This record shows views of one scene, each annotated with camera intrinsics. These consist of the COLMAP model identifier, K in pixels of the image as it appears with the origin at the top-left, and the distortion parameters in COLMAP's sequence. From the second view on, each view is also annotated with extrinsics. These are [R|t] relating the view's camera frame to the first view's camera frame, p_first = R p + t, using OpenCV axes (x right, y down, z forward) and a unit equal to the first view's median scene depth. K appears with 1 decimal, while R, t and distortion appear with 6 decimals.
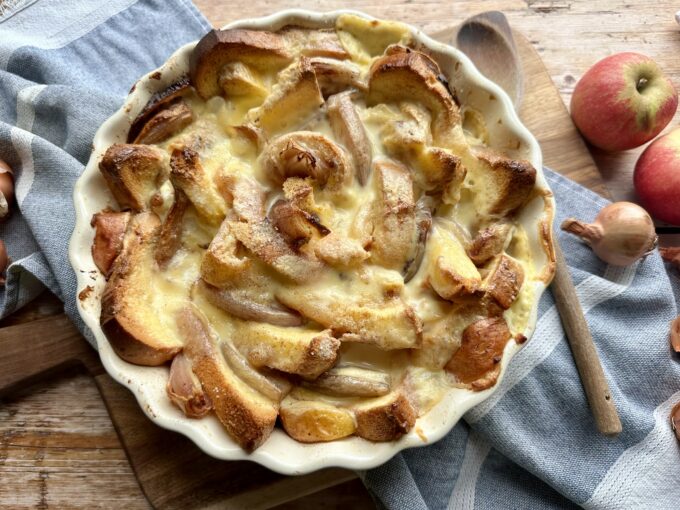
lens RADIAL K [[514.2, 0, 340.8], [0, 514.2, 255.4], [0, 0, 1]] dist [-0.063588, 0.016876]
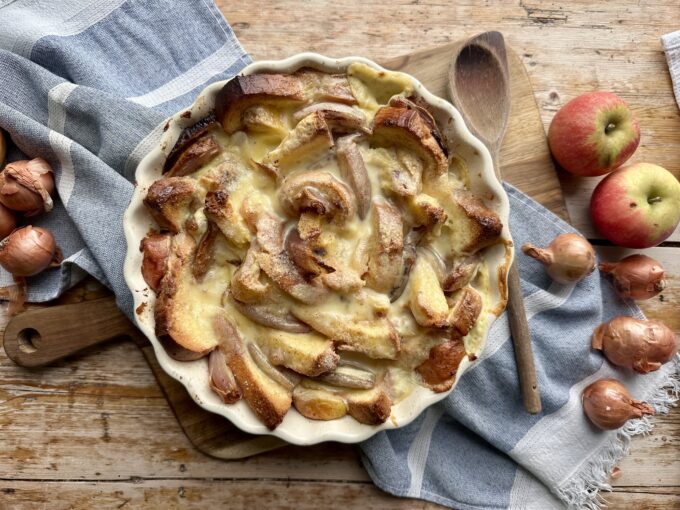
lens RADIAL K [[514.2, 0, 344.9], [0, 514.2, 260.3], [0, 0, 1]] dist [-0.063588, 0.016876]
pose [[0.998257, 0.041432, 0.042019, -0.045025], [-0.051151, 0.962592, 0.266082, -0.359623], [-0.029423, -0.267768, 0.963034, -0.192884]]
